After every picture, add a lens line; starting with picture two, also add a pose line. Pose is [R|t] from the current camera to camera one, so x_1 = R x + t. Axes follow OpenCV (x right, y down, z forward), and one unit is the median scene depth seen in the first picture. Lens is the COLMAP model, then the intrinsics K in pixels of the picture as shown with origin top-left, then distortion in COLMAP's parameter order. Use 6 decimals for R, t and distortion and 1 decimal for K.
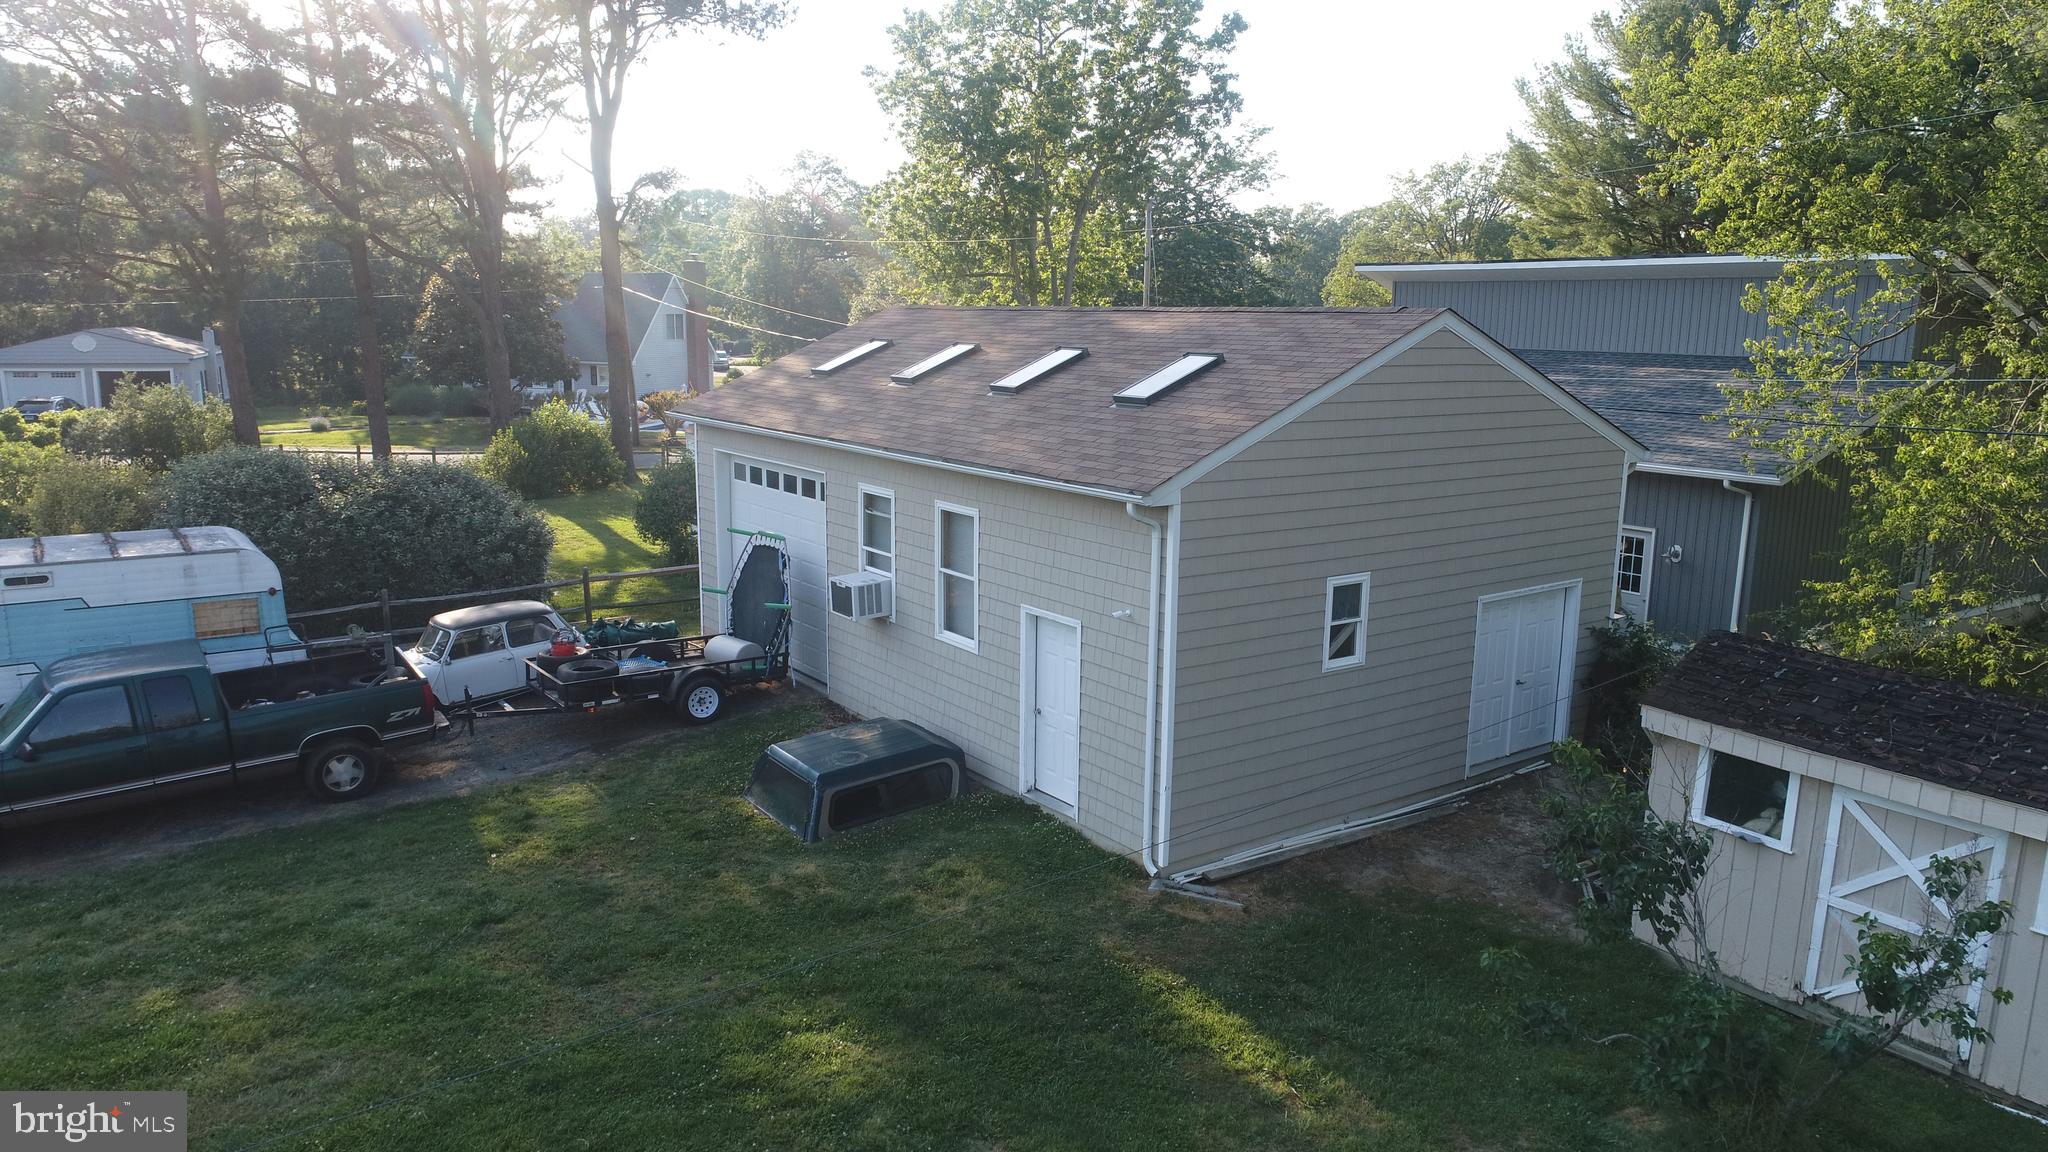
lens RADIAL K [[1380.2, 0, 1028.4], [0, 1380.2, 578.8], [0, 0, 1]] dist [0.000660, 0.004763]
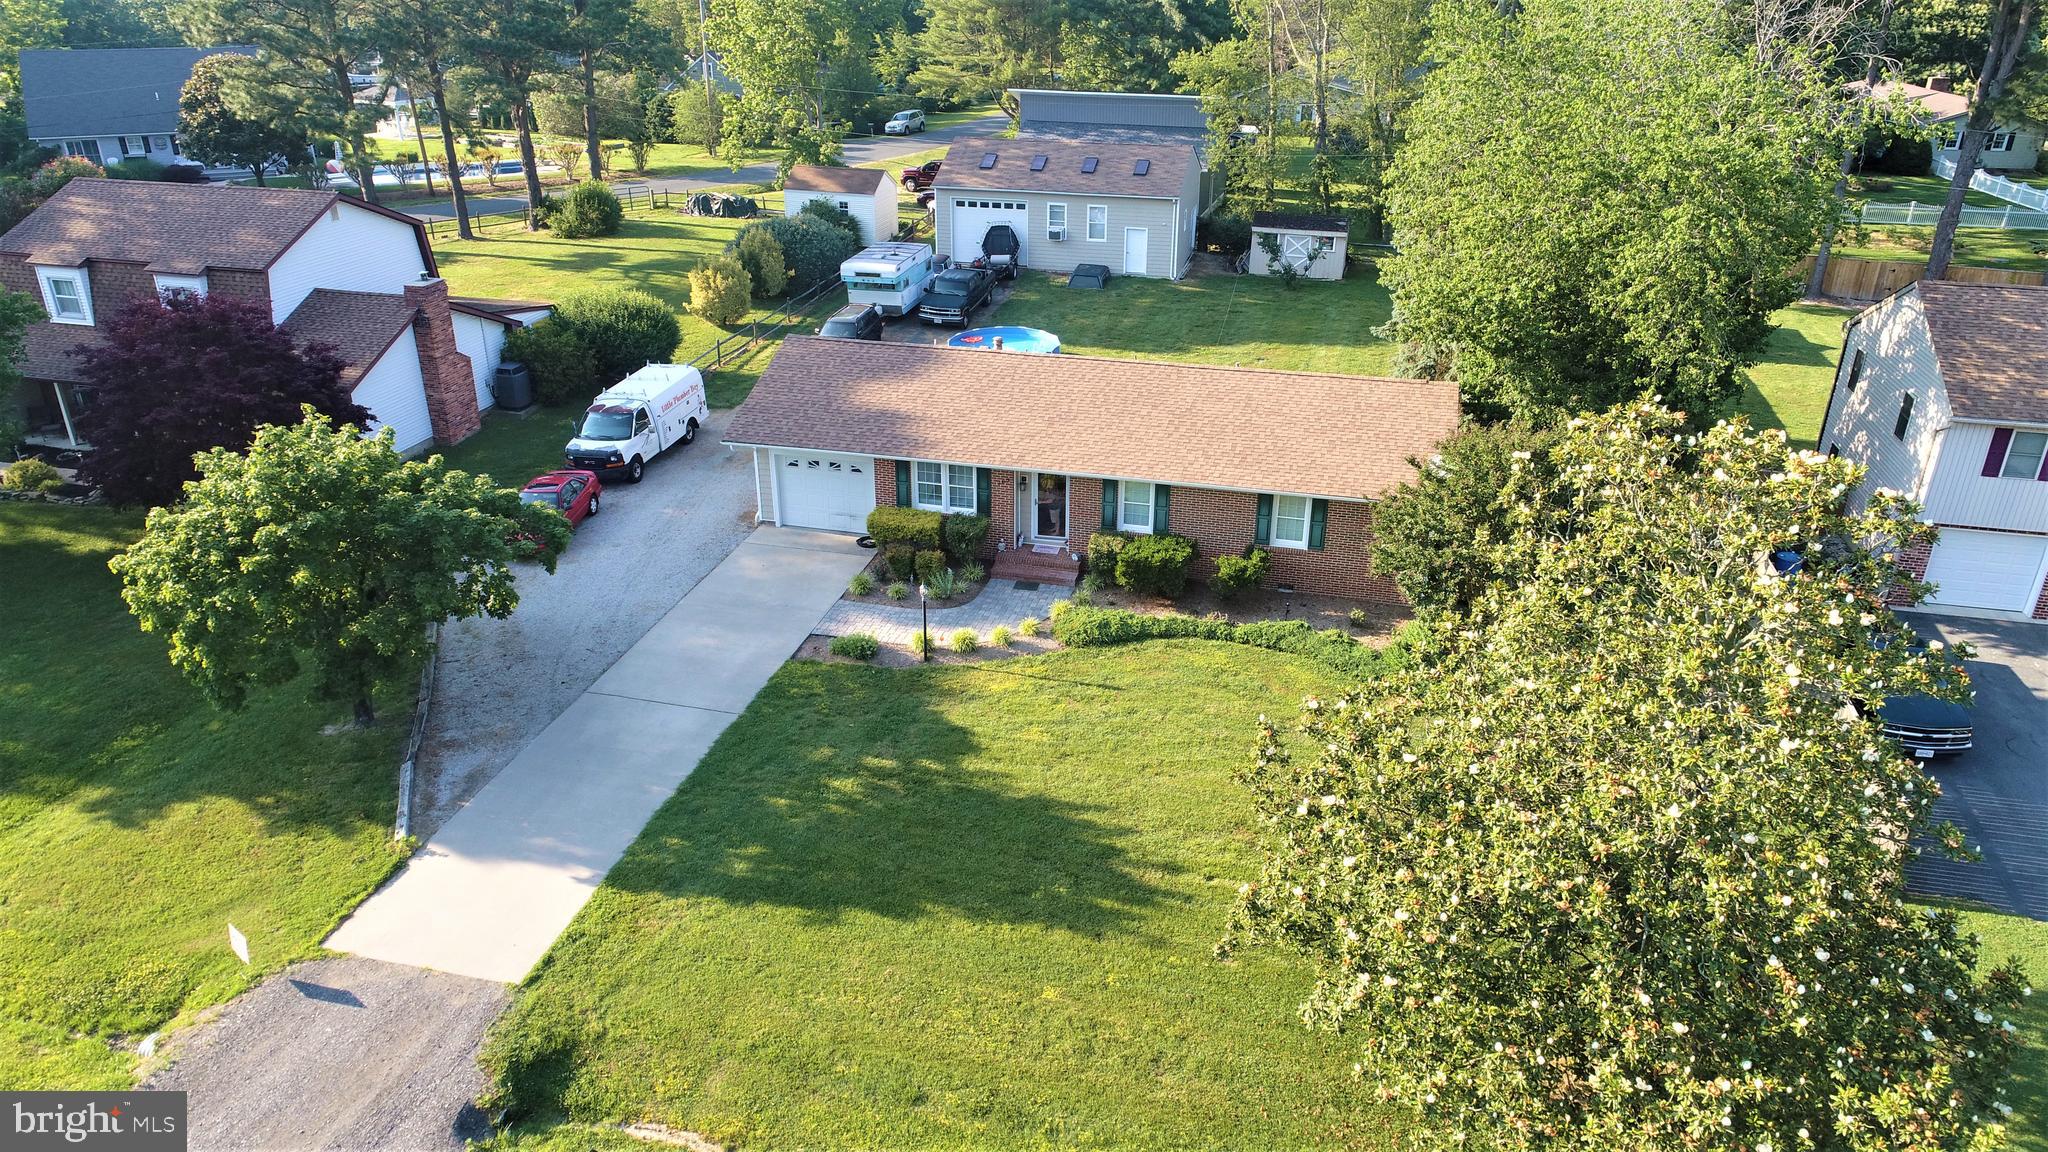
lens RADIAL K [[1380.2, 0, 1028.4], [0, 1380.2, 578.8], [0, 0, 1]] dist [0.000660, 0.004763]
pose [[0.755595, -0.287341, 0.588652, -2.898555], [0.130105, 0.946581, 0.295054, -0.236418], [-0.641988, -0.146355, 0.752616, -2.054289]]
